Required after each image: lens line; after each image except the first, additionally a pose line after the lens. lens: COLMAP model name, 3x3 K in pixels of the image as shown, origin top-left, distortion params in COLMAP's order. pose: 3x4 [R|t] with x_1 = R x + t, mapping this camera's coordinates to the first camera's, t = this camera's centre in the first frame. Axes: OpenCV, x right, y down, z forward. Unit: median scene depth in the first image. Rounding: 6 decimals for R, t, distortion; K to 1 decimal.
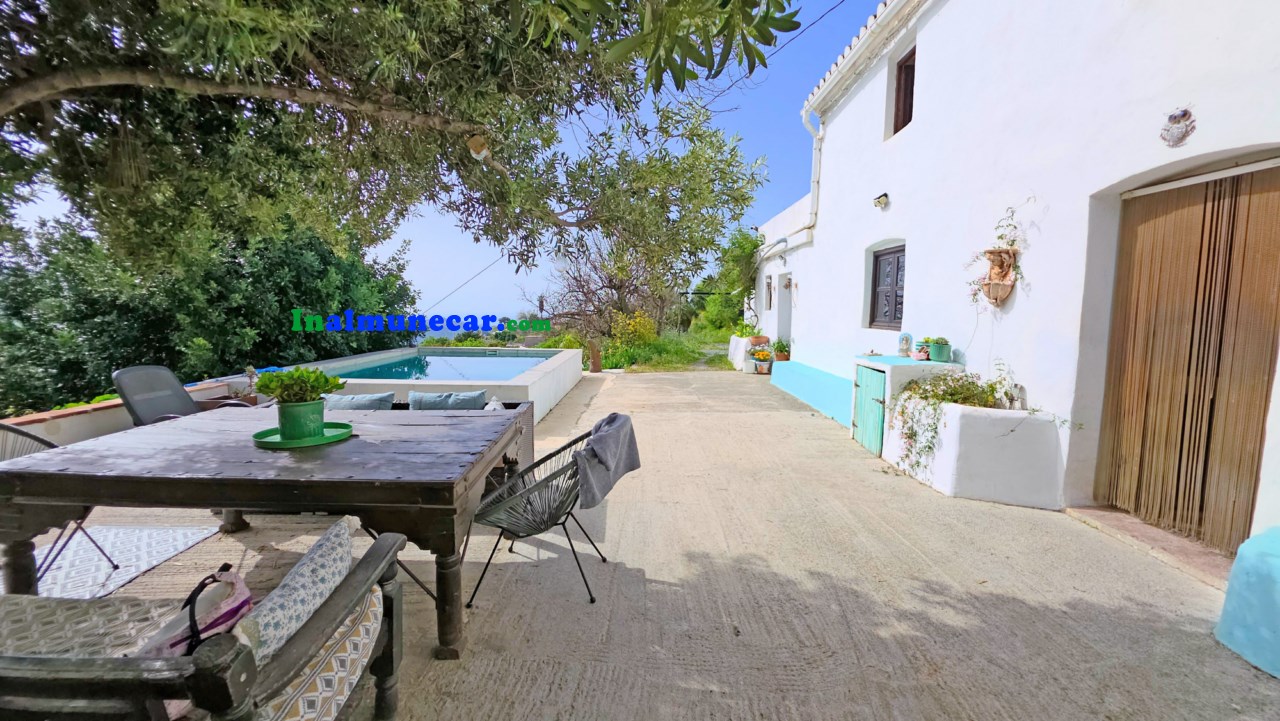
lens RADIAL K [[520.3, 0, 640.0], [0, 520.3, 360.5], [0, 0, 1]] dist [0.018004, 0.000011]
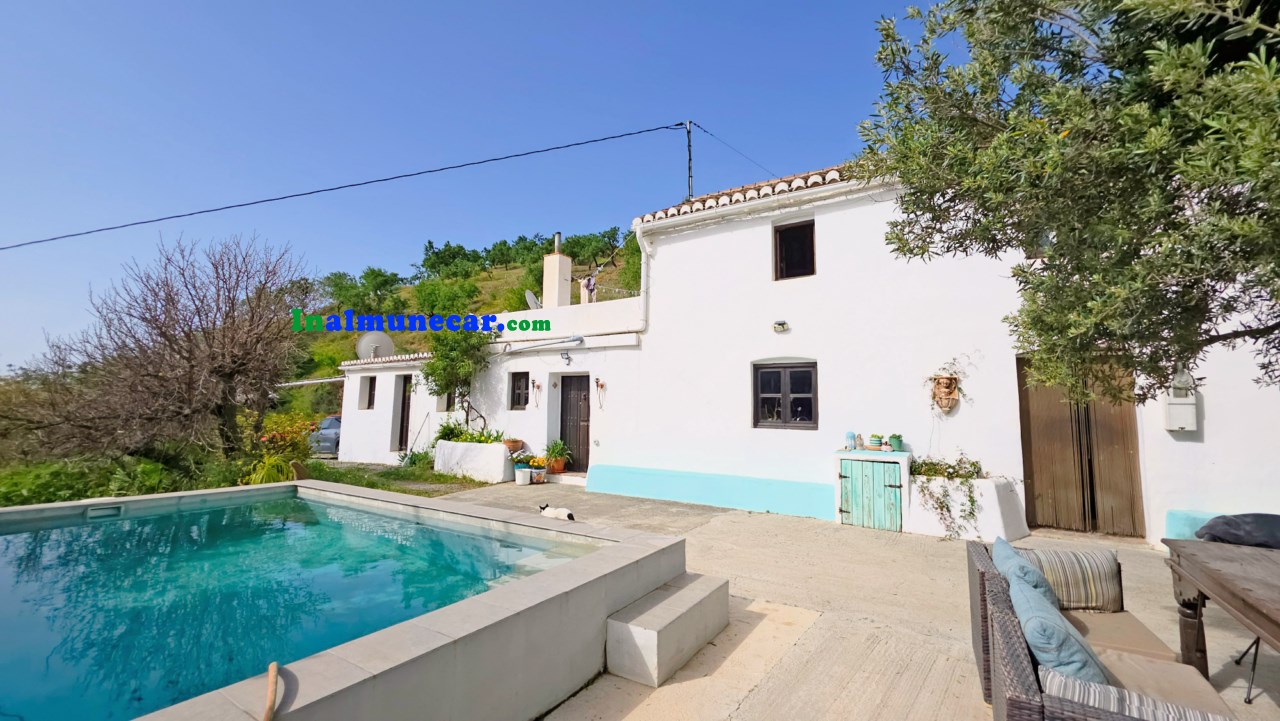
lens RADIAL K [[520.3, 0, 640.0], [0, 520.3, 360.5], [0, 0, 1]] dist [0.018004, 0.000011]
pose [[0.494576, 0.096751, 0.863732, -0.747607], [0.070316, 0.986073, -0.150718, -0.057608], [-0.866285, 0.135275, 0.480885, 0.684445]]
